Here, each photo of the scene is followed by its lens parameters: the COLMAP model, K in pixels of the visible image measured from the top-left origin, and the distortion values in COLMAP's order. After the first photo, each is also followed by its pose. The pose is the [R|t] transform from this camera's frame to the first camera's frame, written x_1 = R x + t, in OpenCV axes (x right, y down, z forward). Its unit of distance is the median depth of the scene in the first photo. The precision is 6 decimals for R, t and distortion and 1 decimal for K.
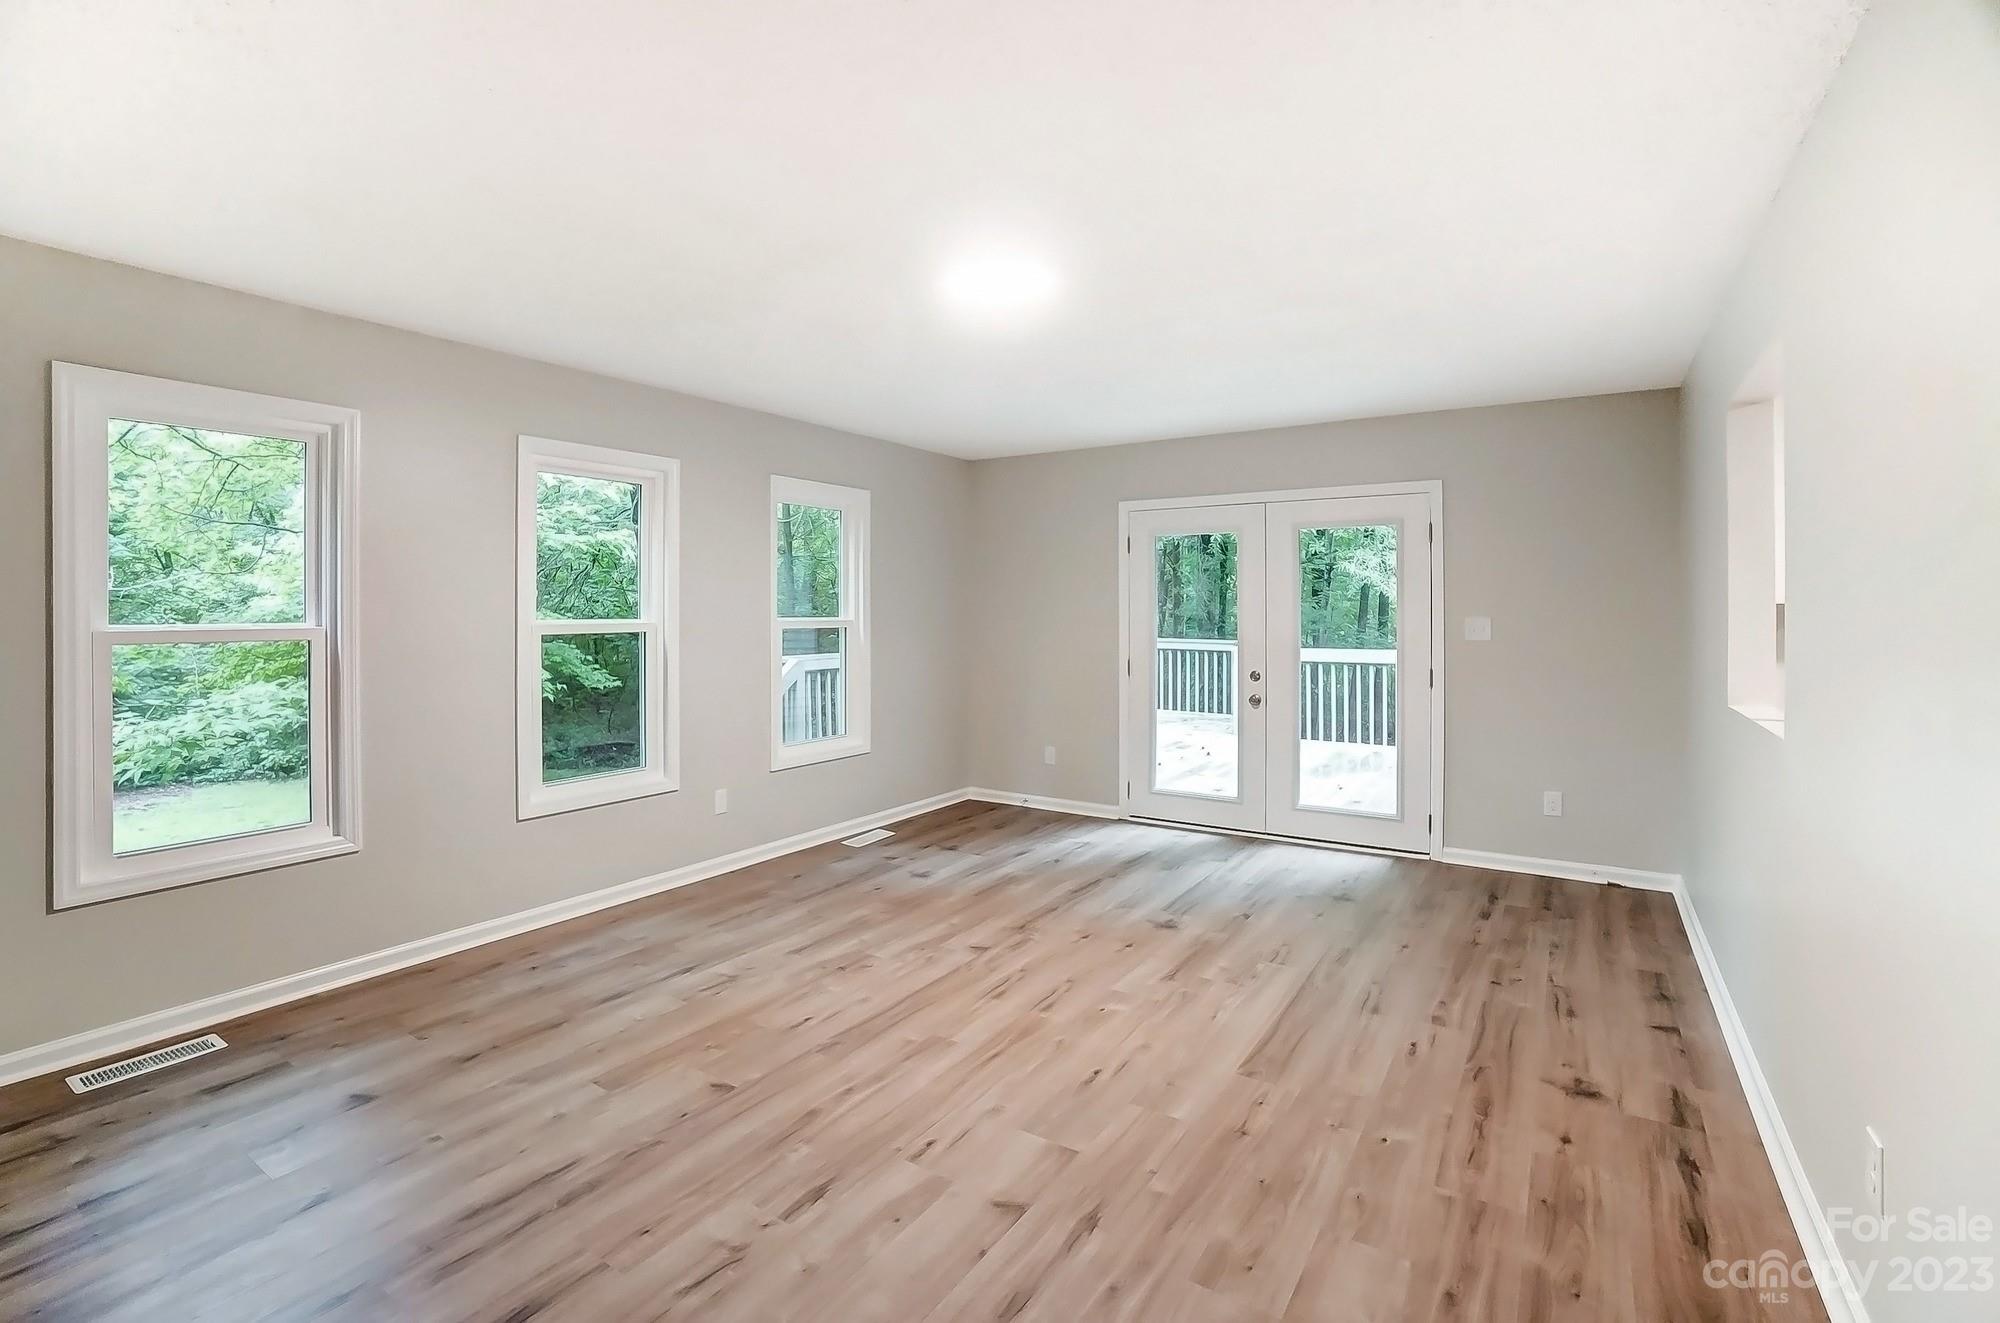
lens RADIAL K [[908.7, 0, 989.9], [0, 908.7, 676.8], [0, 0, 1]] dist [-0.065795, 0.028051]
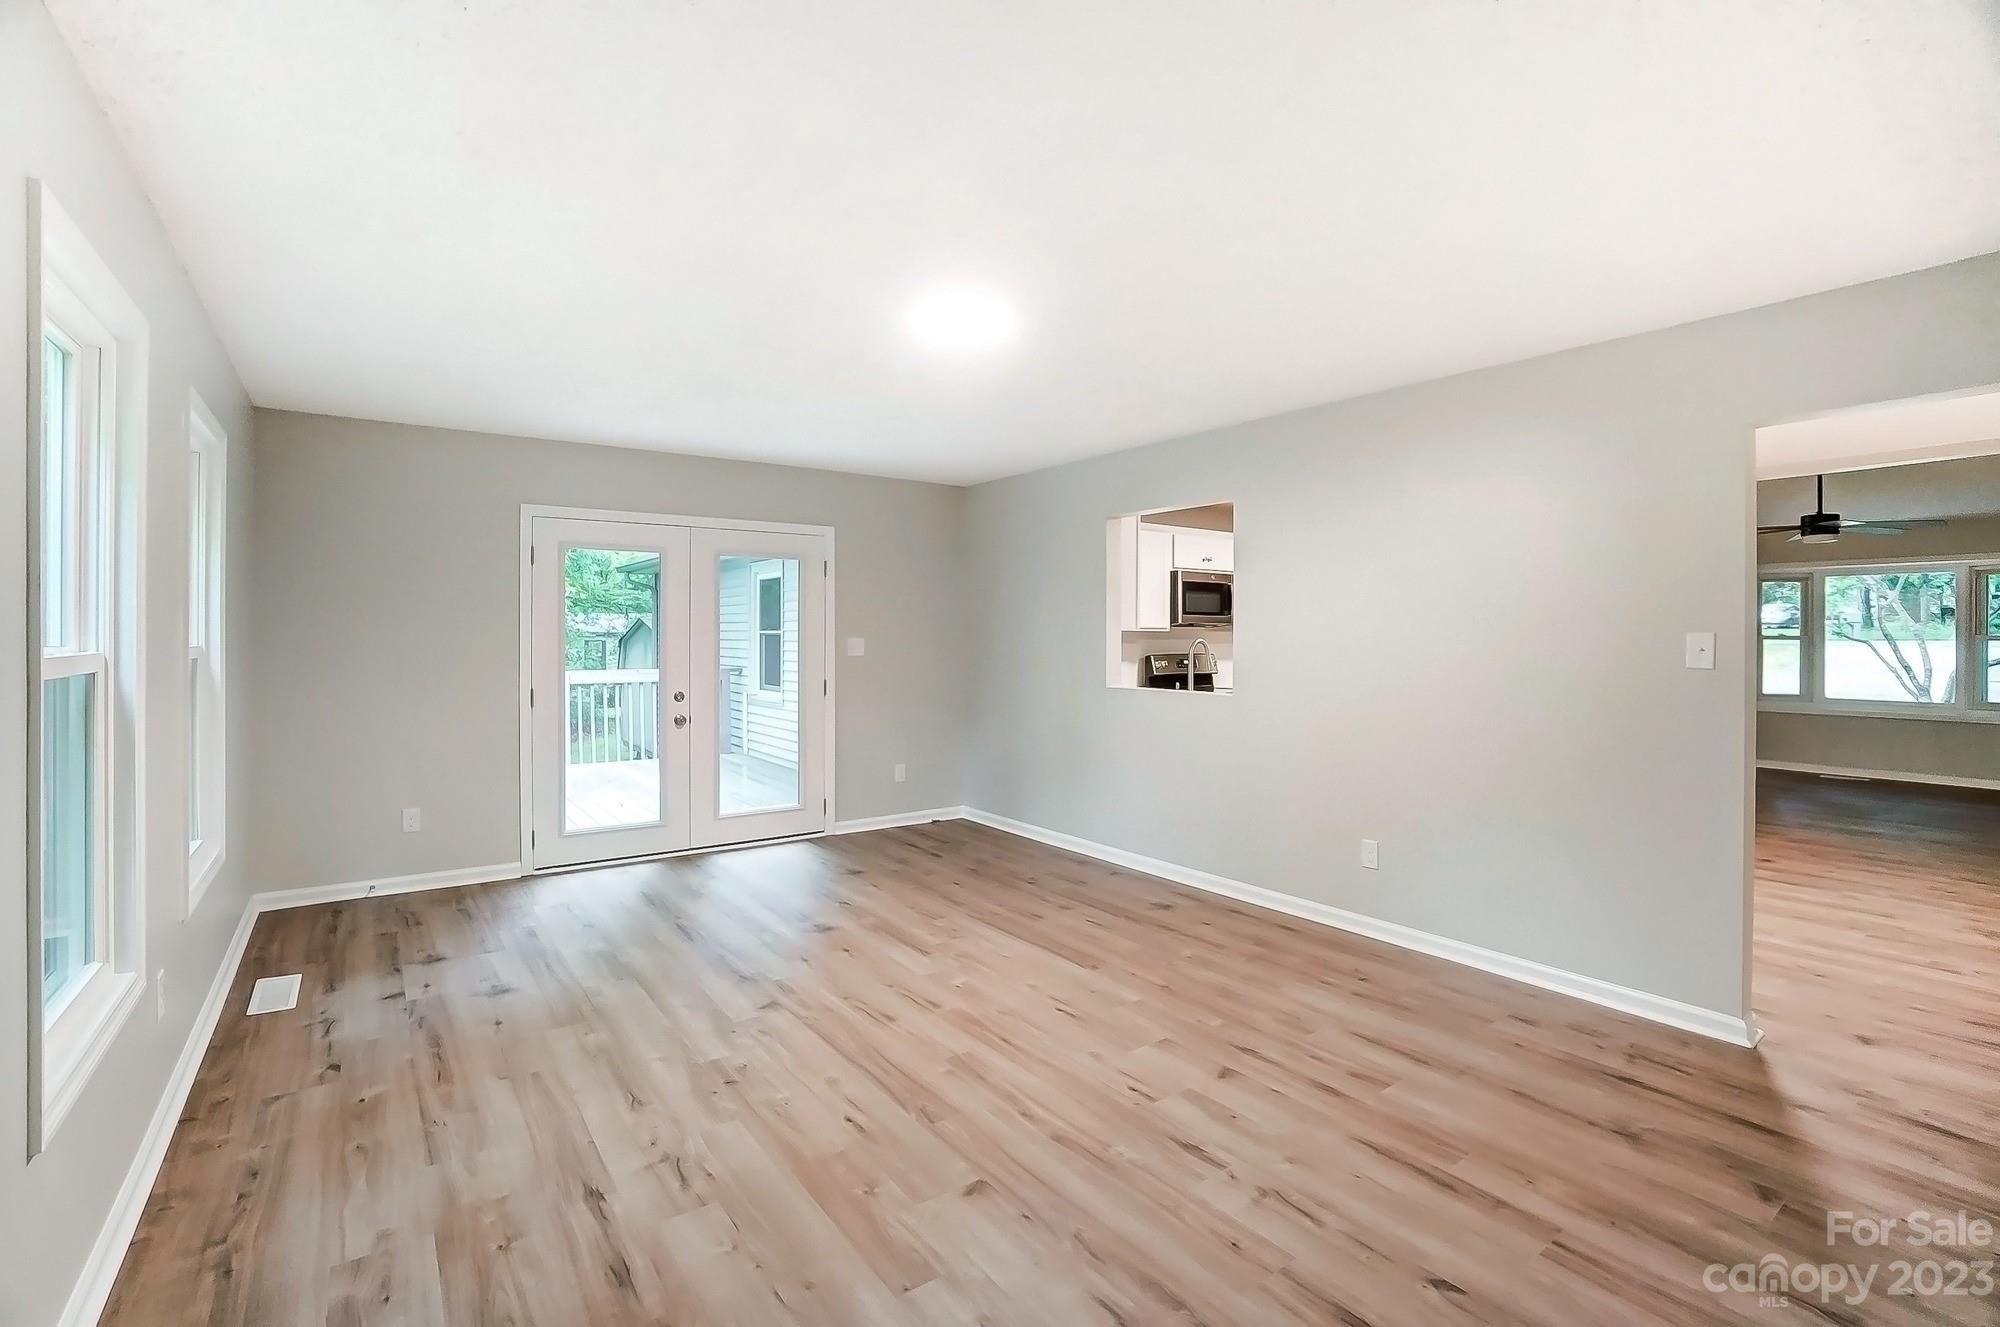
lens RADIAL K [[891.1, 0, 983.1], [0, 891.1, 644.4], [0, 0, 1]] dist [-0.059866, 0.022160]
pose [[0.343021, -0.003750, 0.939320, -0.918013], [0.060811, 0.997983, -0.018223, -0.036219], [-0.937357, 0.063371, 0.342557, 0.574871]]
